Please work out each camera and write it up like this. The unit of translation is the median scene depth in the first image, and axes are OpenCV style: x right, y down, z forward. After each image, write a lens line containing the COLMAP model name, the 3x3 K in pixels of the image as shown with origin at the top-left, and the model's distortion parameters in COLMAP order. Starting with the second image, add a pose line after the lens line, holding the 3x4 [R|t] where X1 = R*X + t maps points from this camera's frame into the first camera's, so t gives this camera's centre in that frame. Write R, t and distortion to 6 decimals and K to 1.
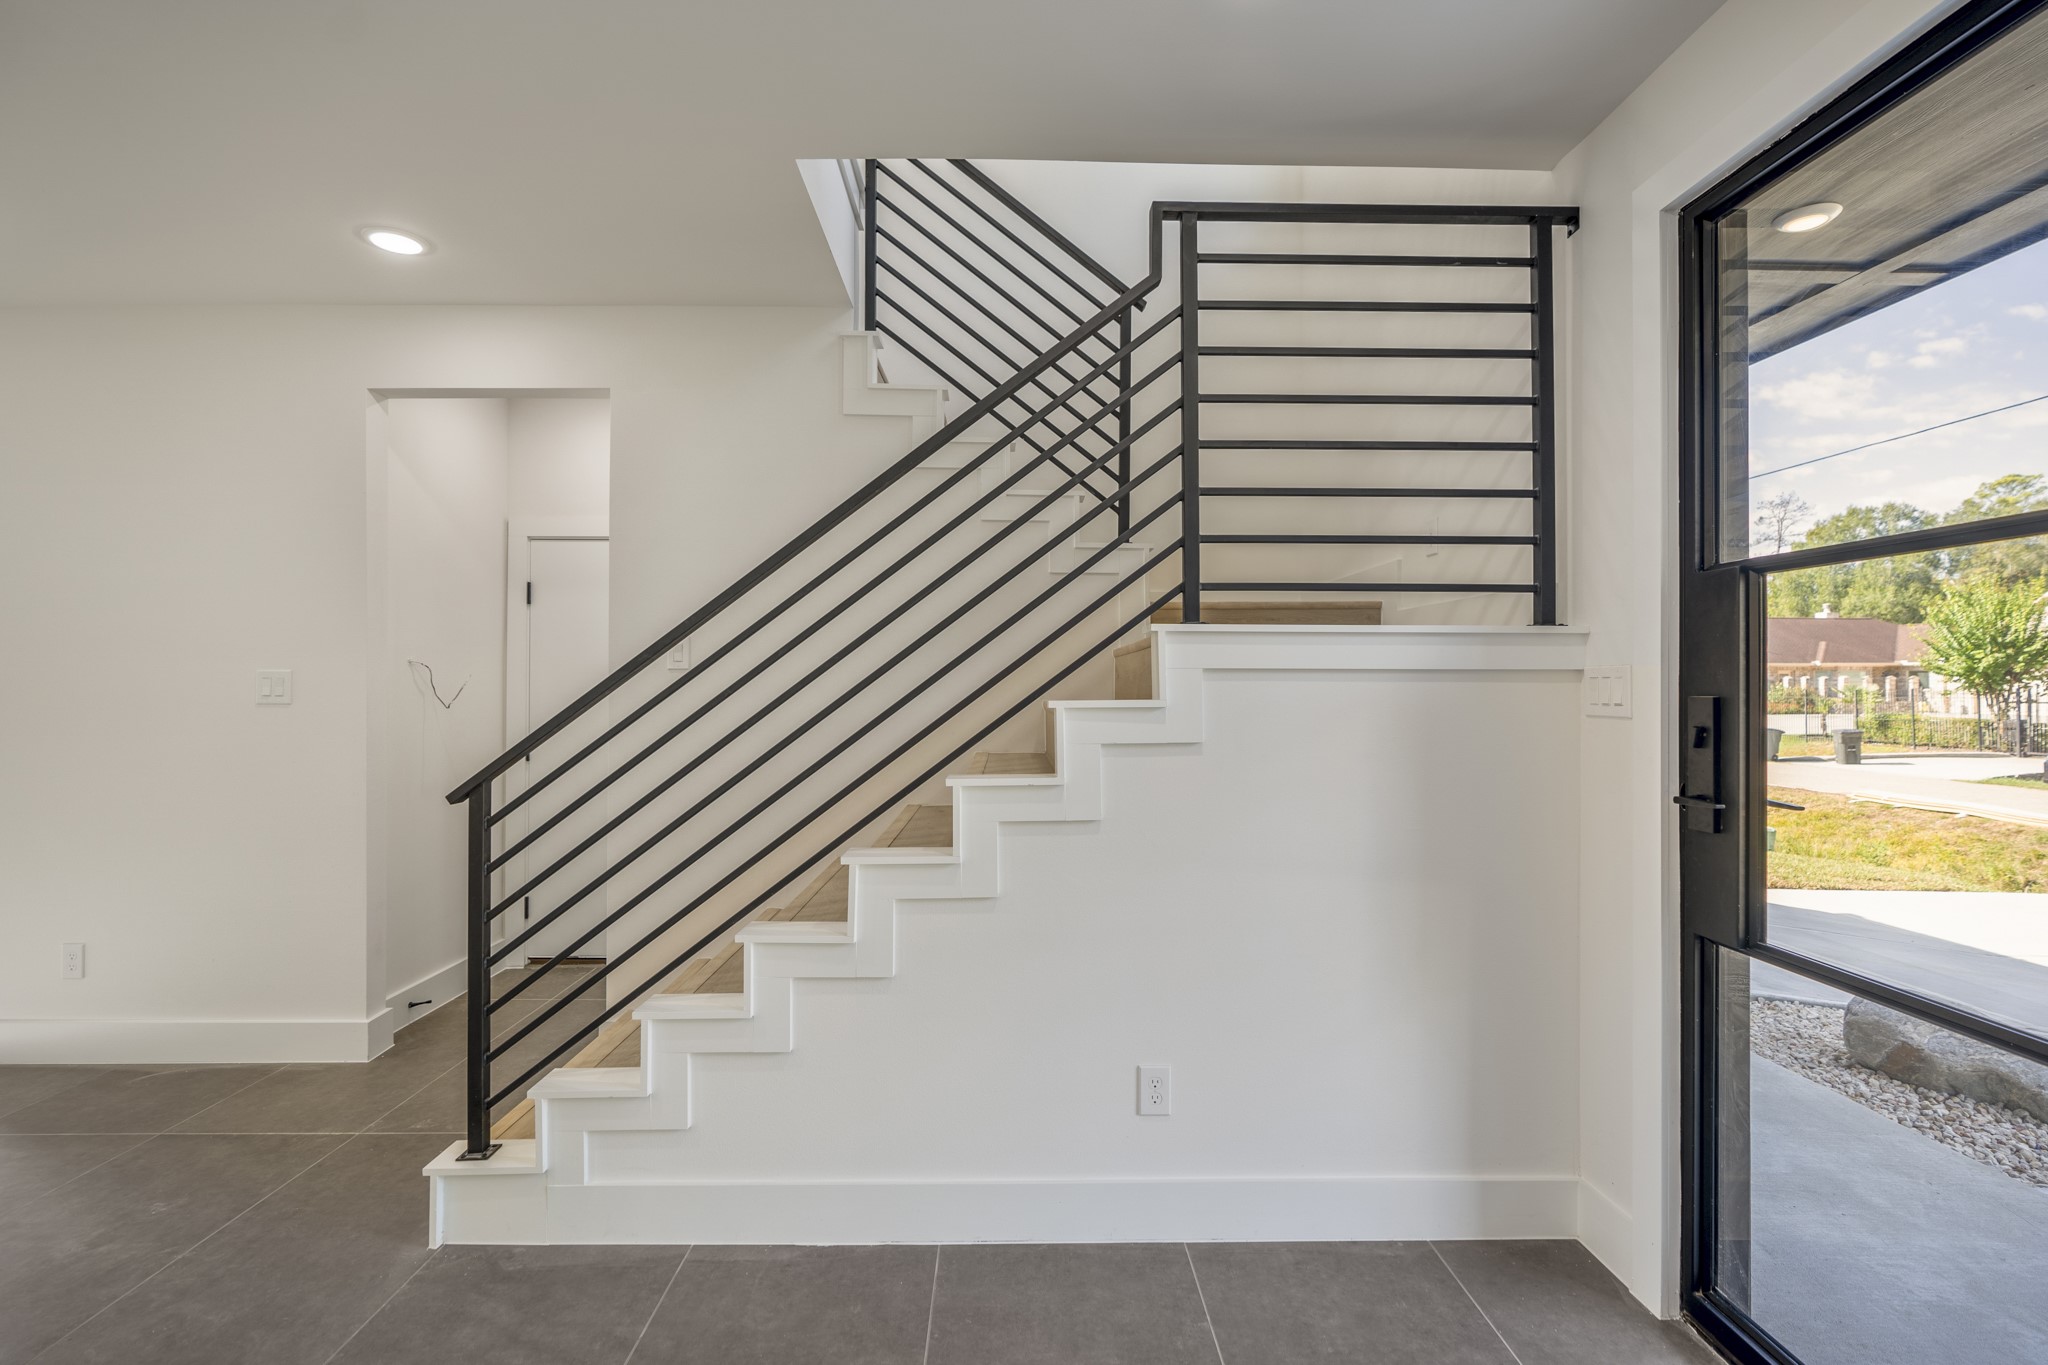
lens RADIAL K [[944.4, 0, 1017.3], [0, 944.4, 676.7], [0, 0, 1]] dist [-0.008186, 0.002979]
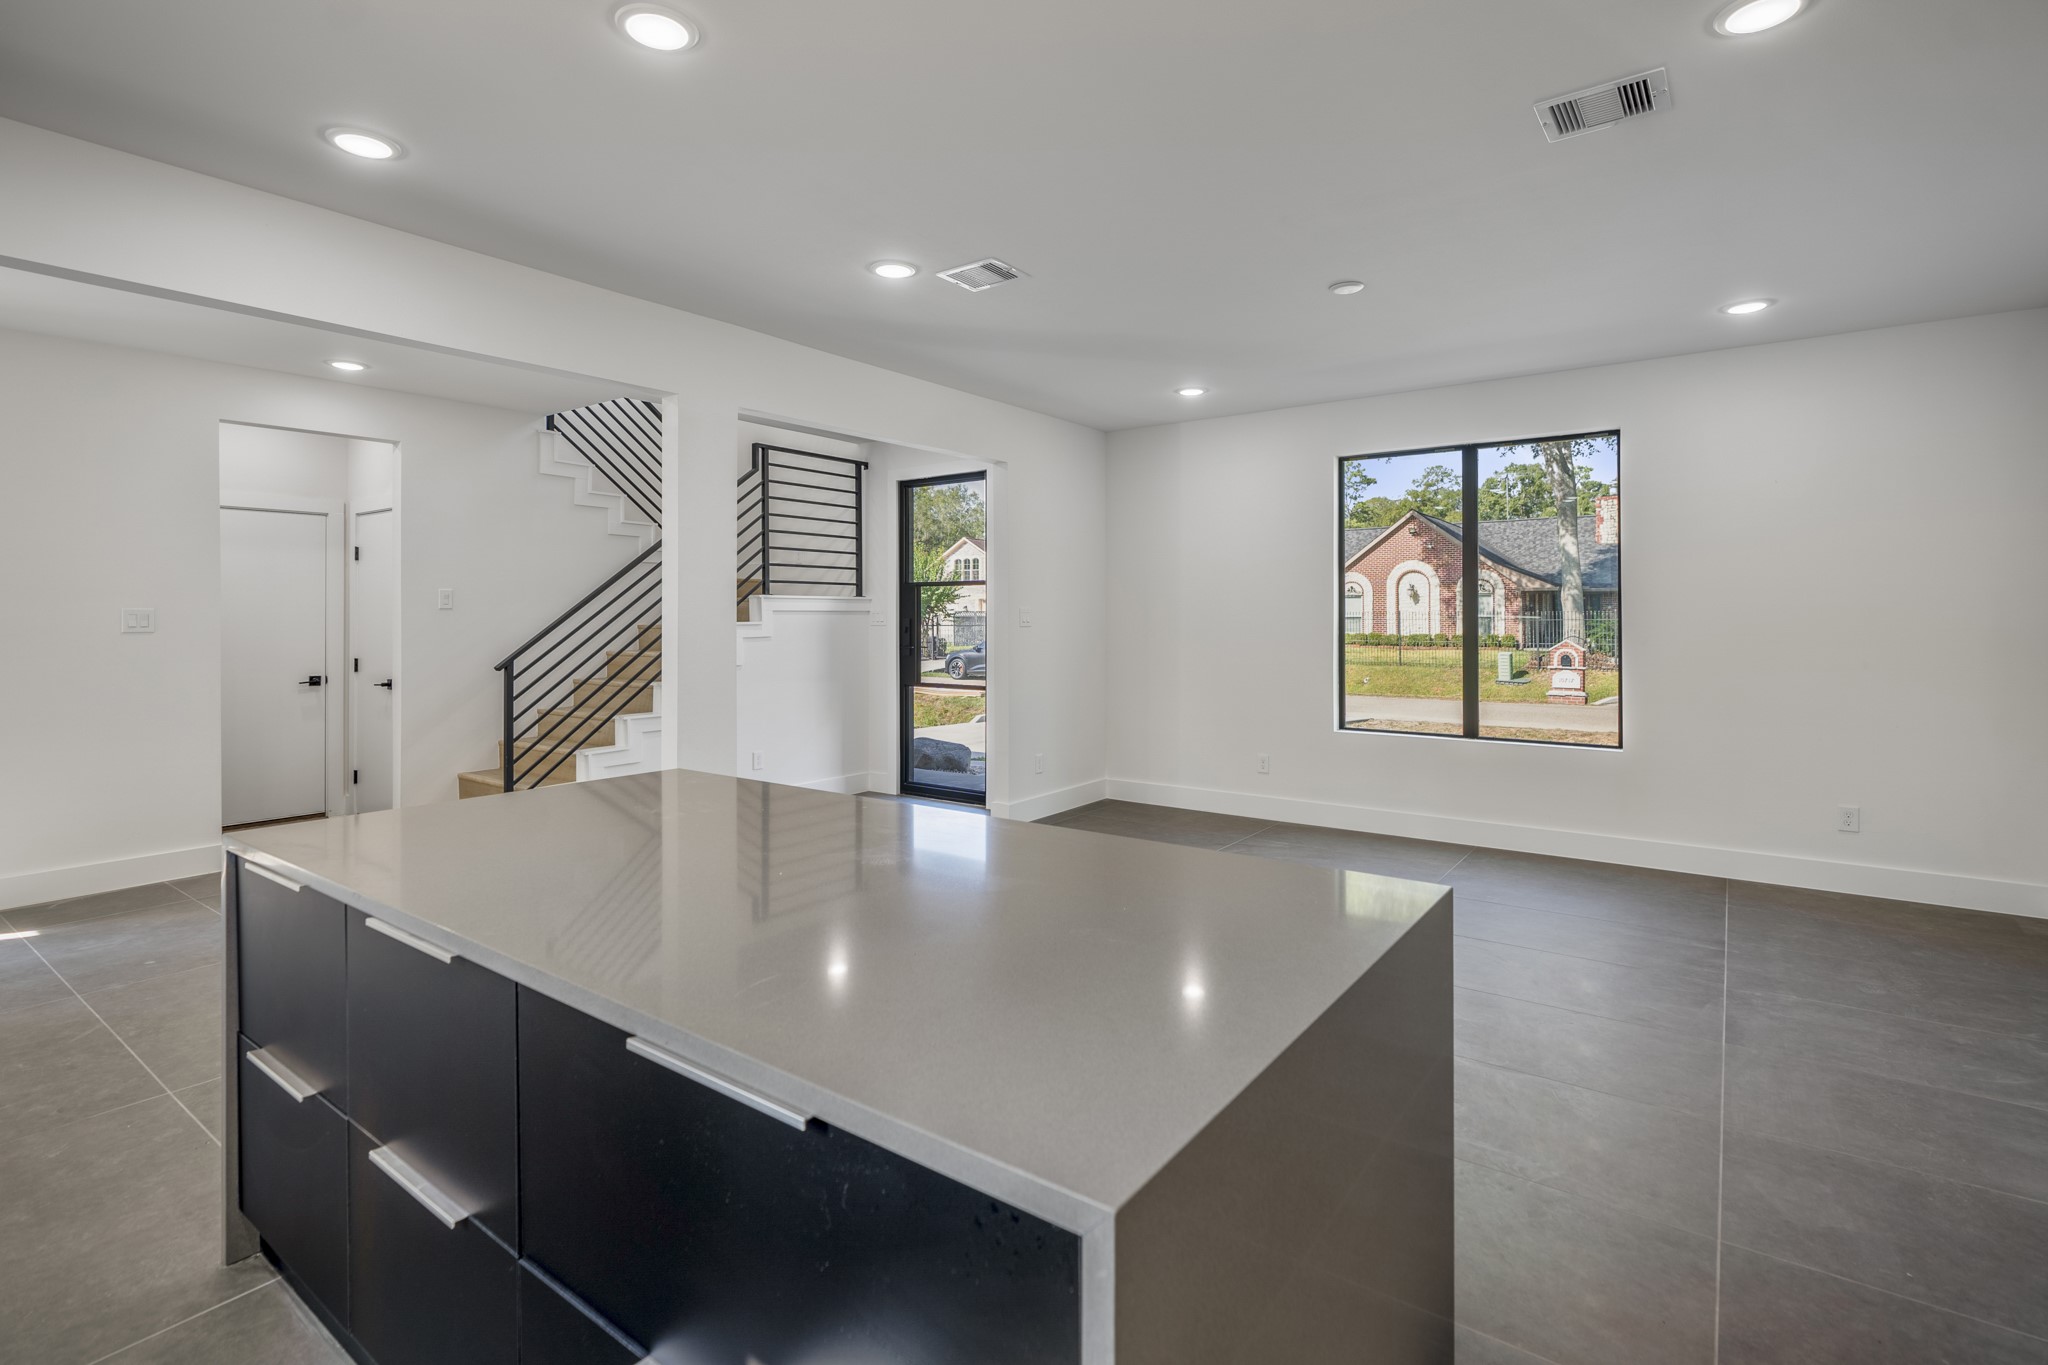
lens RADIAL K [[944.4, 0, 1026.0], [0, 944.4, 644.4], [0, 0, 1]] dist [-0.008186, 0.002979]
pose [[0.604692, -0.027576, 0.795982, -1.579714], [-0.003817, 0.999289, 0.037519, -0.016592], [-0.796450, -0.025725, 0.604157, -1.312276]]
